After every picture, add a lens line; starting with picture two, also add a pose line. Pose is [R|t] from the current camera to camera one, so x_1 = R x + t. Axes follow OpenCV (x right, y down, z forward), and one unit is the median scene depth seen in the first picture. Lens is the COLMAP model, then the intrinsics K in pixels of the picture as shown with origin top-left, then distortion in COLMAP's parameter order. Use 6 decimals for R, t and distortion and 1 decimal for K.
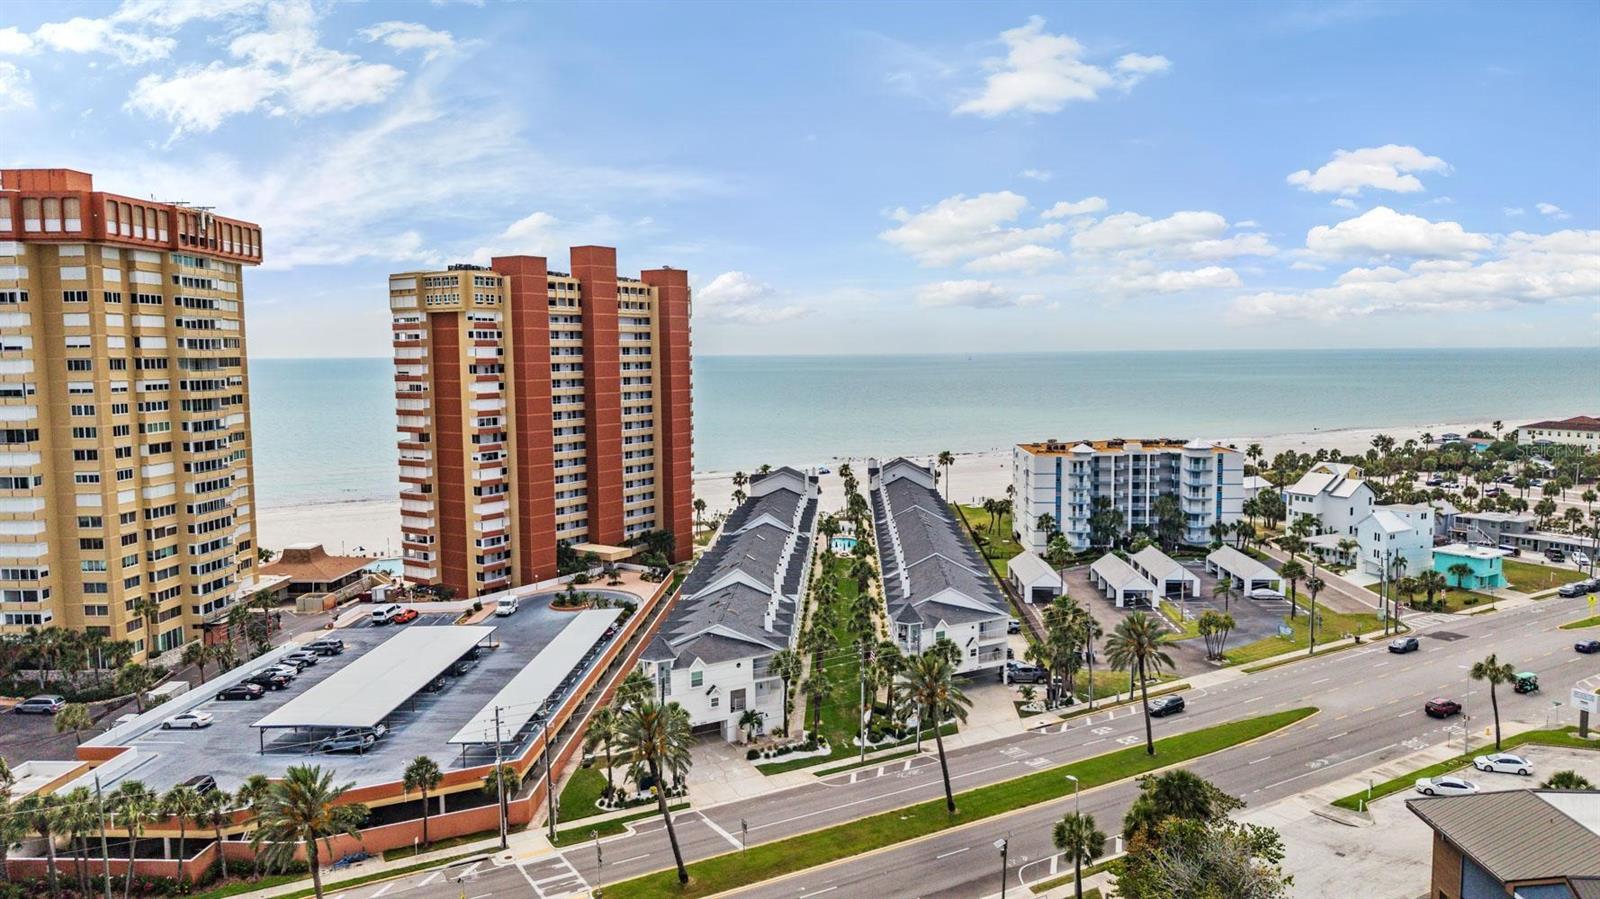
lens RADIAL K [[1078.2, 0, 800.0], [0, 1078.2, 449.5], [0, 0, 1]] dist [0.008731, -0.003460]
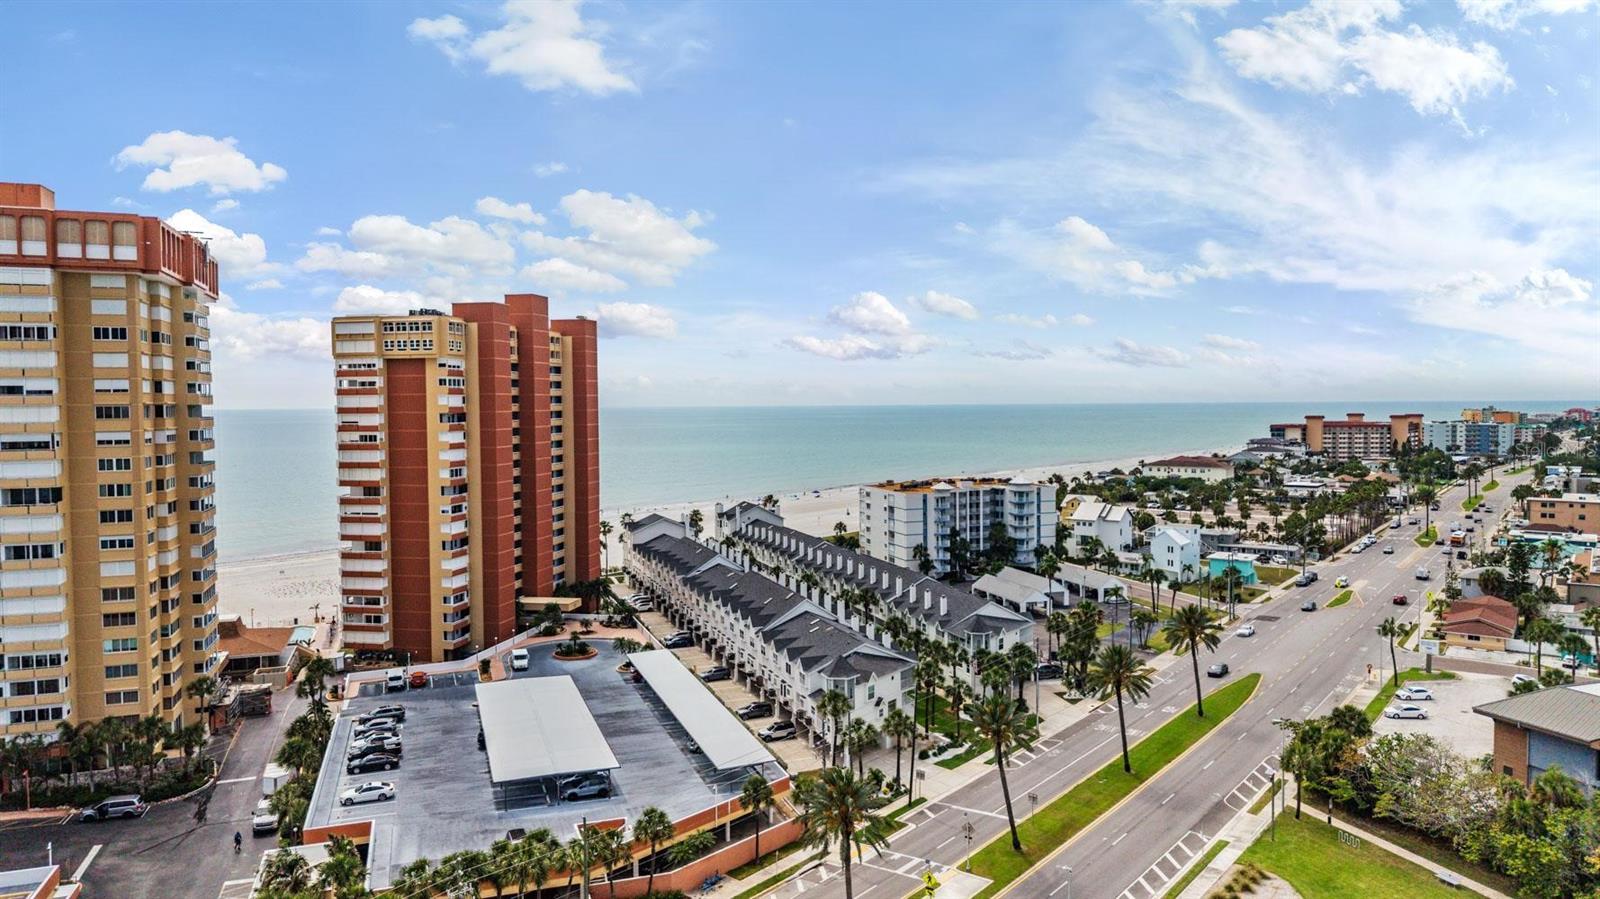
lens RADIAL K [[1078.2, 0, 800.0], [0, 1078.2, 449.5], [0, 0, 1]] dist [0.008731, -0.003460]
pose [[0.926354, -0.014879, 0.376360, -0.442758], [0.034043, 0.998437, -0.044319, 0.008147], [-0.375113, 0.053868, 0.925413, -0.006771]]
